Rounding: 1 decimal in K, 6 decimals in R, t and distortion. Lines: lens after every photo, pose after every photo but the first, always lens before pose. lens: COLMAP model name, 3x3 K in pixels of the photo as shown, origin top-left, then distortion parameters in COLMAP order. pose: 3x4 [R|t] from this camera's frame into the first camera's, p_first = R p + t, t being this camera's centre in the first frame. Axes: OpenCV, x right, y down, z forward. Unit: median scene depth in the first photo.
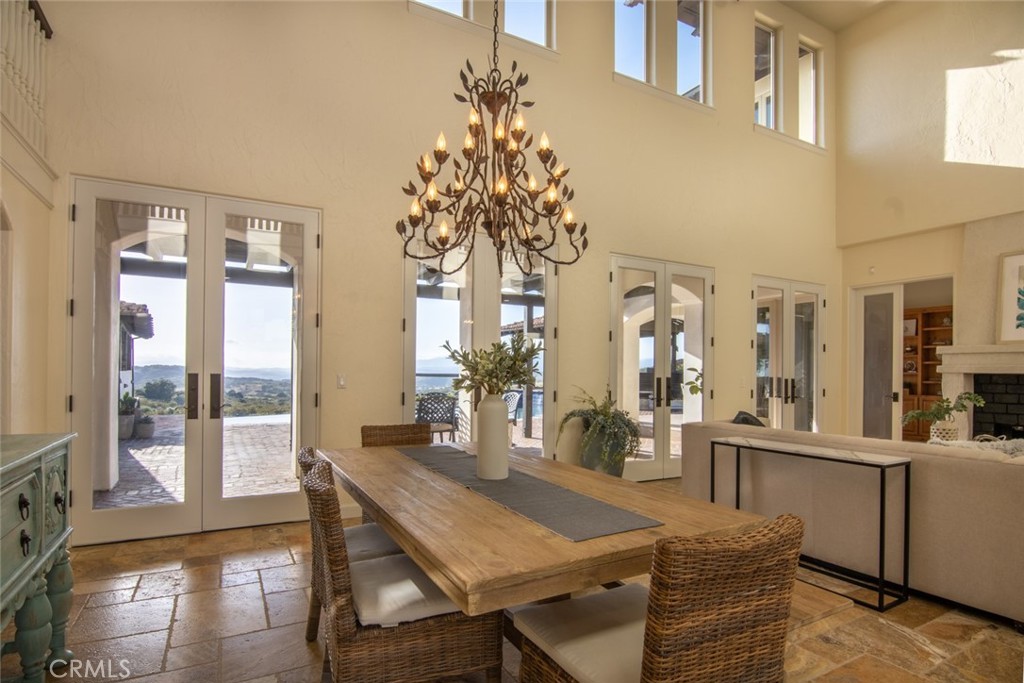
lens RADIAL K [[525.7, 0, 515.0], [0, 525.7, 362.9], [0, 0, 1]] dist [0.011961, -0.004248]
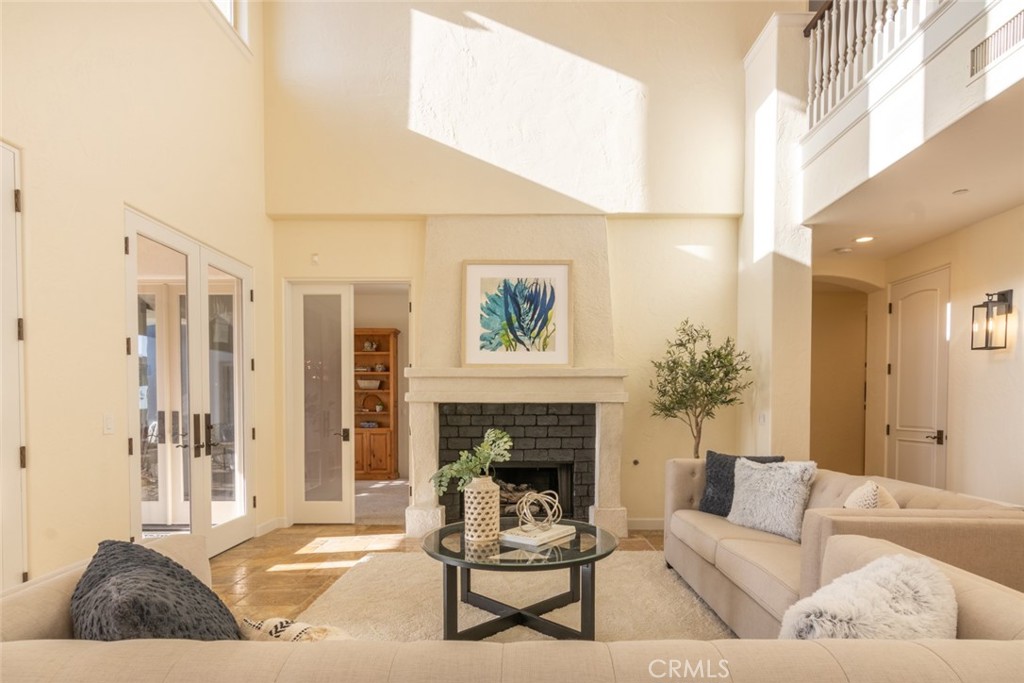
lens RADIAL K [[525.7, 0, 530.6], [0, 525.7, 419.1], [0, 0, 1]] dist [0.011961, -0.004248]
pose [[0.464140, -0.030597, 0.885233, 0.179246], [-0.010773, 0.999134, 0.040182, 0.009529], [-0.885697, -0.028187, 0.463408, 0.420689]]
